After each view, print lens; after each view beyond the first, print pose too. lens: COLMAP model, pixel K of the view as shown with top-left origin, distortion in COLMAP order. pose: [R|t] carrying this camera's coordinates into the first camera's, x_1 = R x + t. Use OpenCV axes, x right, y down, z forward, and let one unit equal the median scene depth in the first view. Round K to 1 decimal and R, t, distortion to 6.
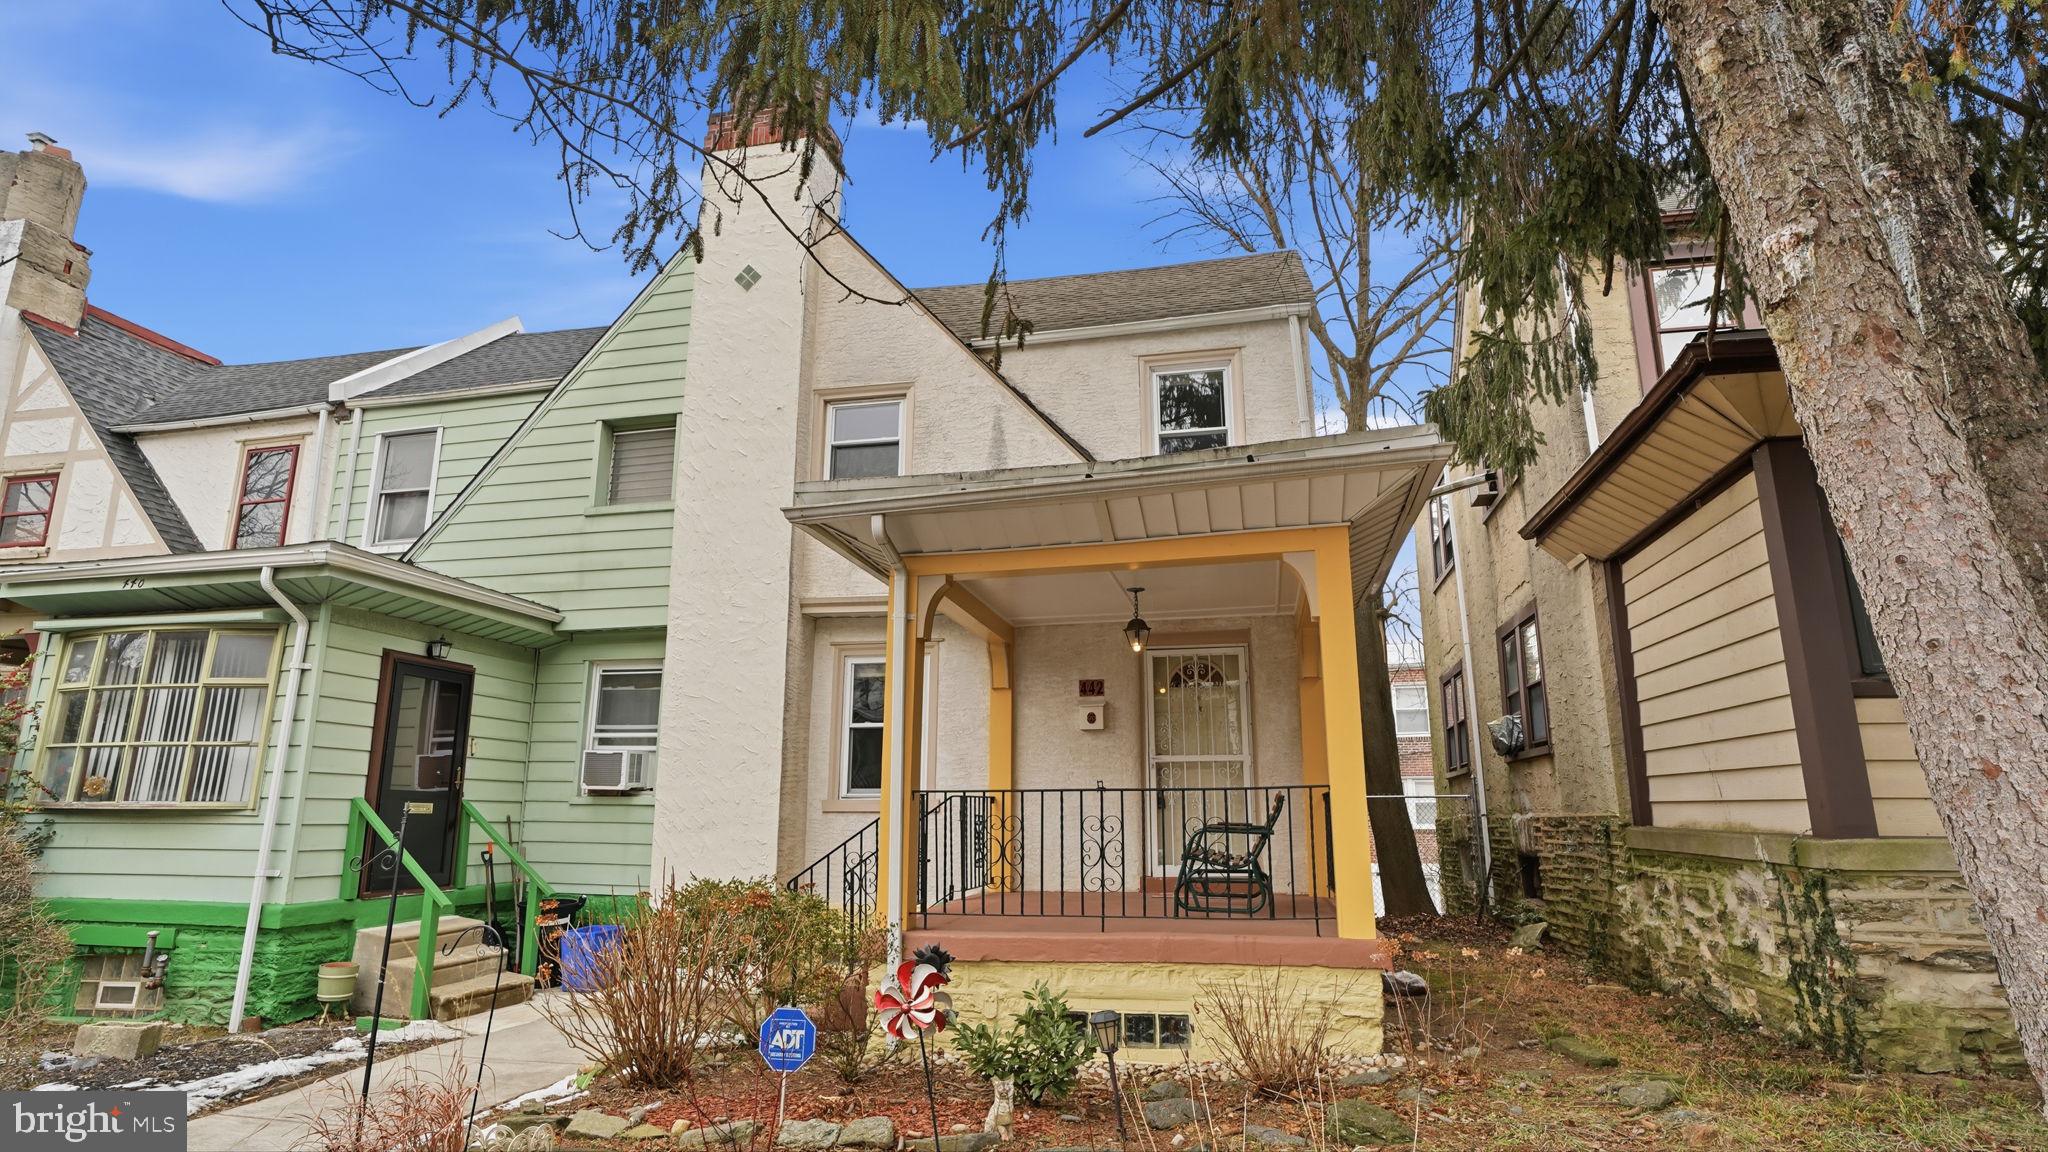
lens RADIAL K [[1091.2, 0, 1023.8], [0, 1091.2, 566.2], [0, 0, 1]] dist [-0.052622, 0.039736]
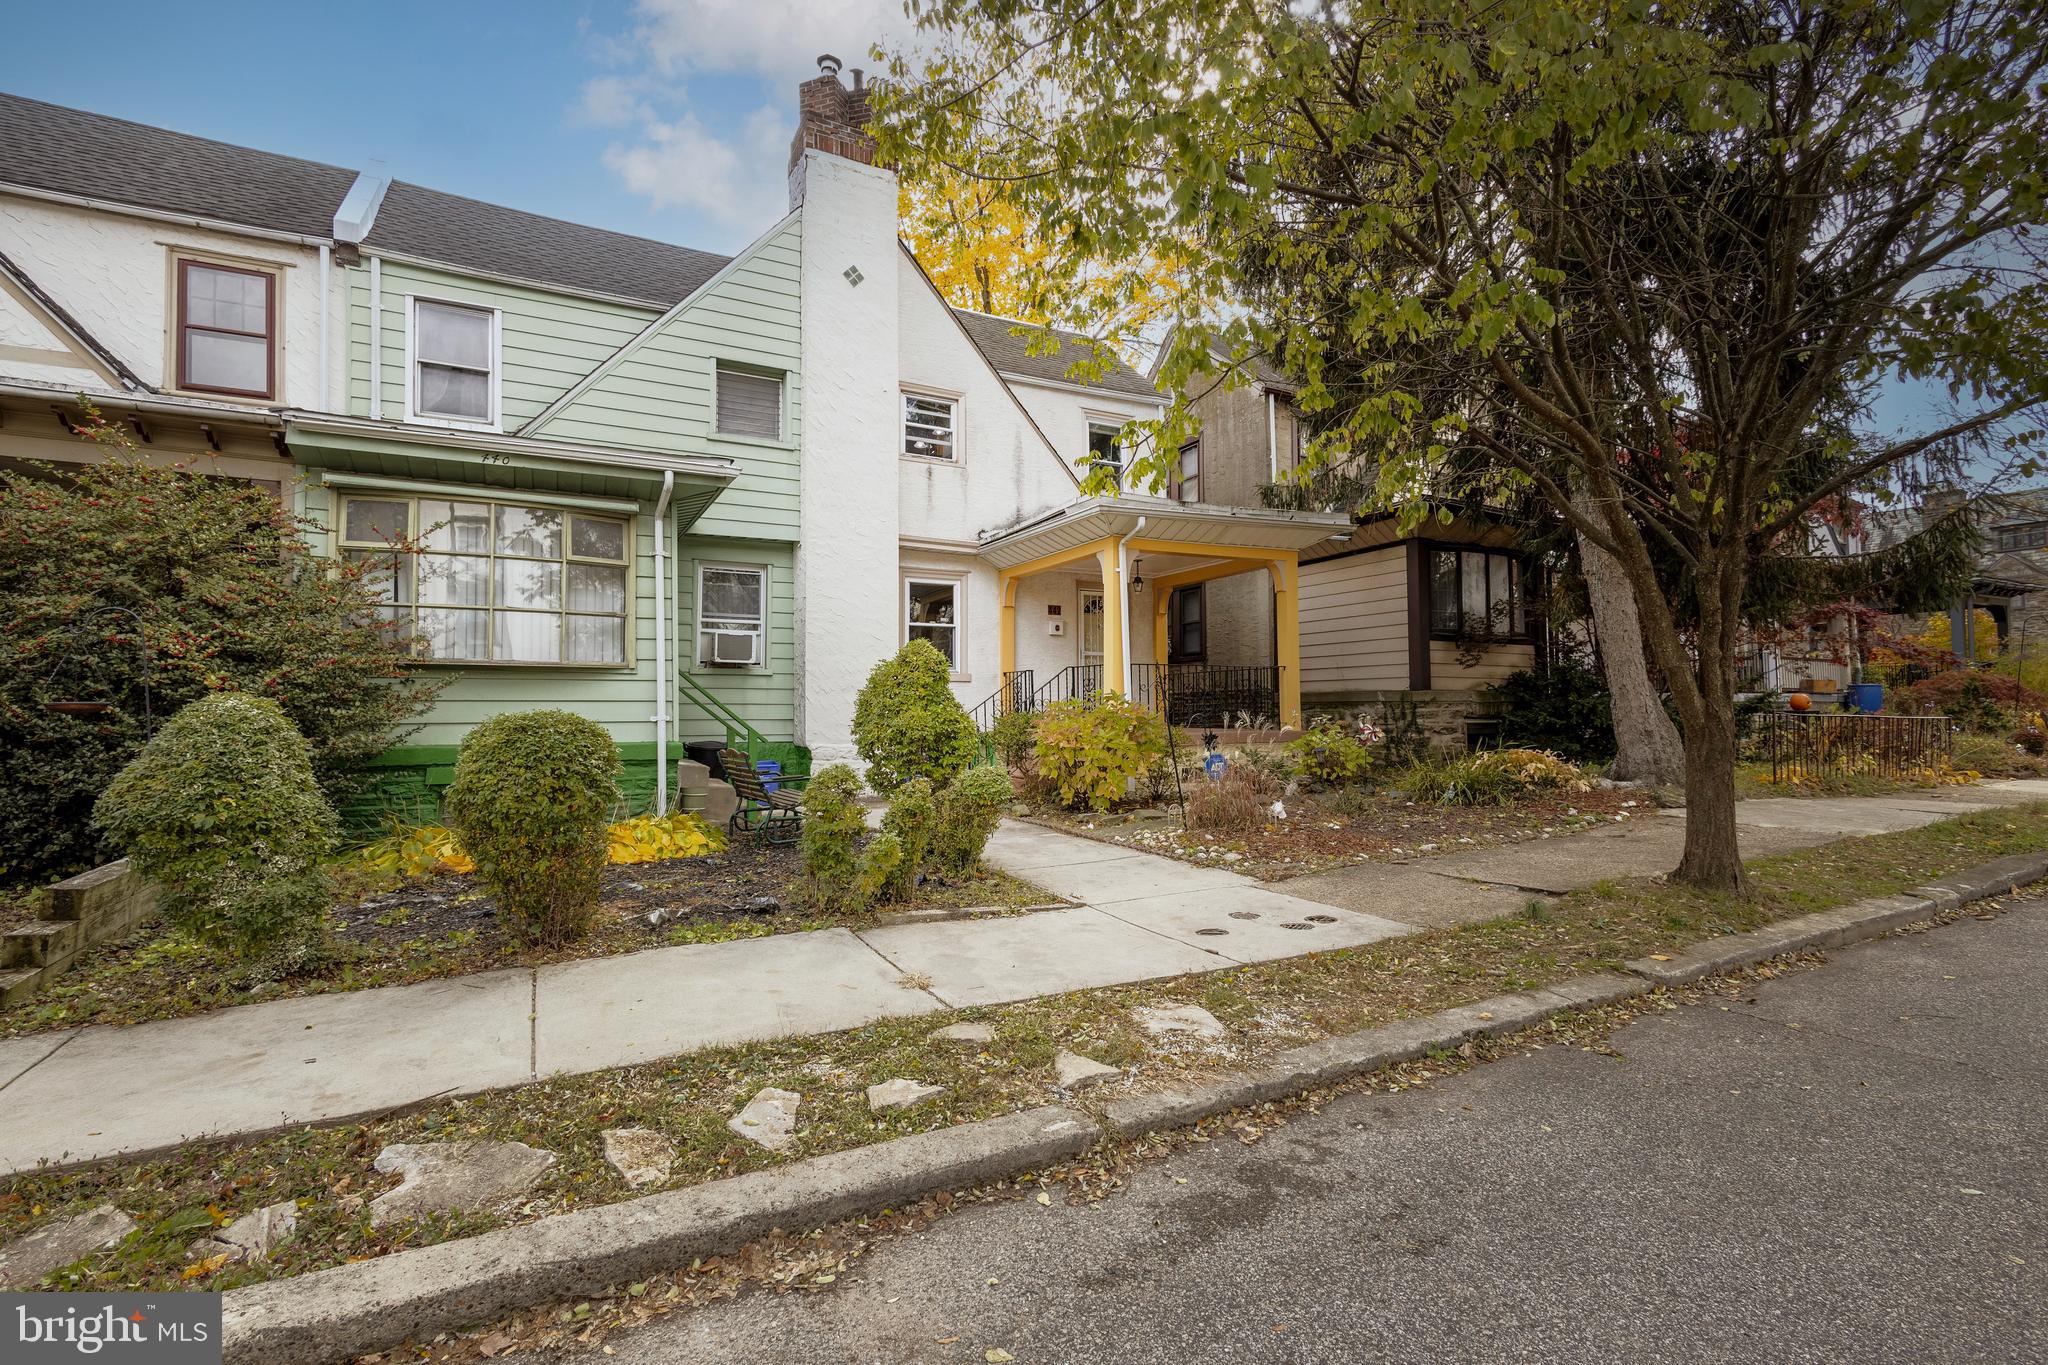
lens RADIAL K [[973.2, 0, 1044.1], [0, 973.2, 690.1], [0, 0, 1]] dist [0.018796, -0.000319]
pose [[0.741063, 0.010996, 0.671346, -0.918605], [-0.142859, 0.979554, 0.141650, 0.021528], [-0.656062, -0.200879, 0.727482, -0.101045]]
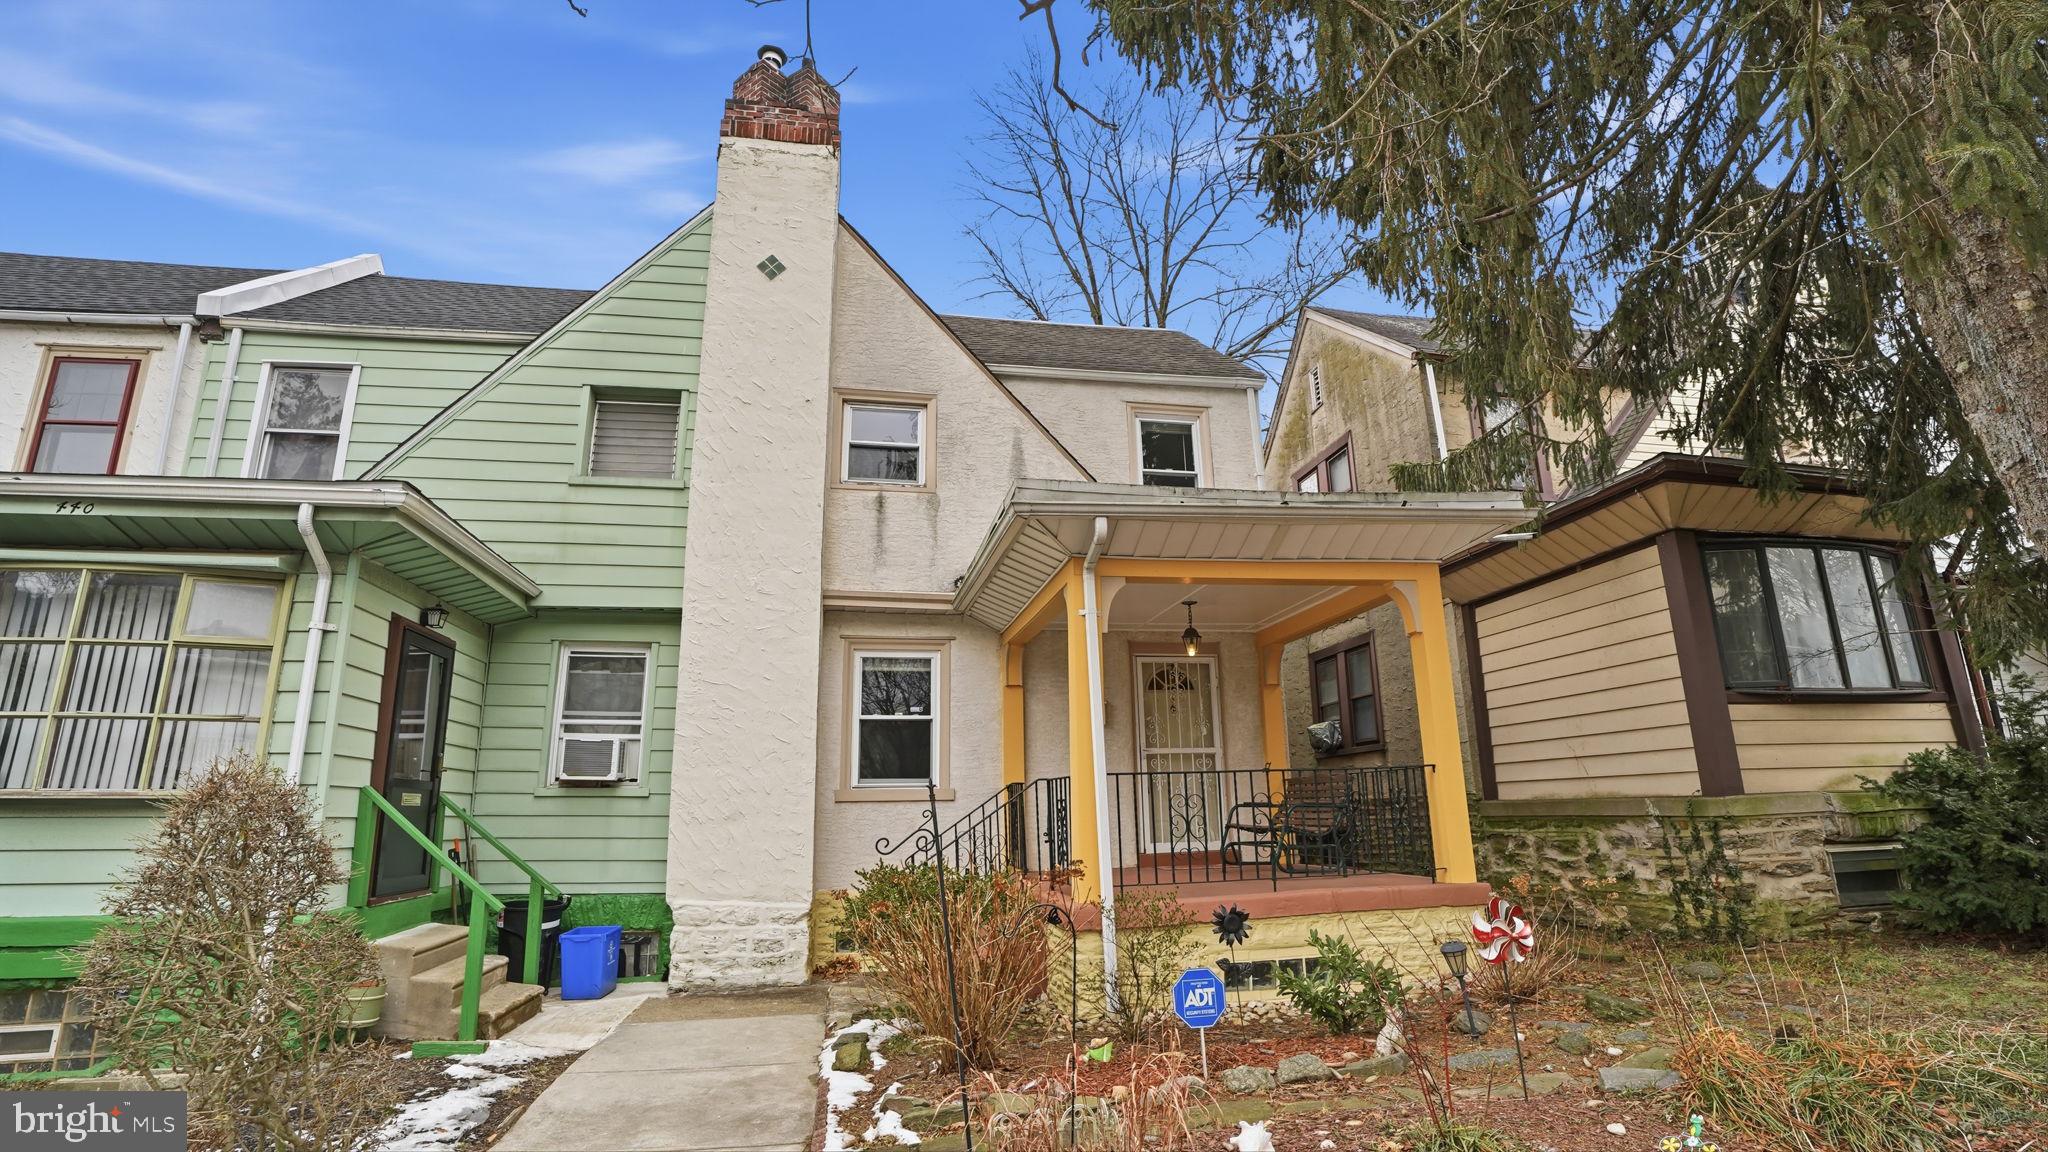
lens RADIAL K [[979.1, 0, 1028.3], [0, 979.1, 565.7], [0, 0, 1]] dist [-0.078297, 0.027009]
pose [[0.915858, 0.081939, 0.393052, -0.389950], [-0.071251, 0.996585, -0.041732, 0.031532], [-0.395129, 0.010215, 0.918569, 0.092847]]
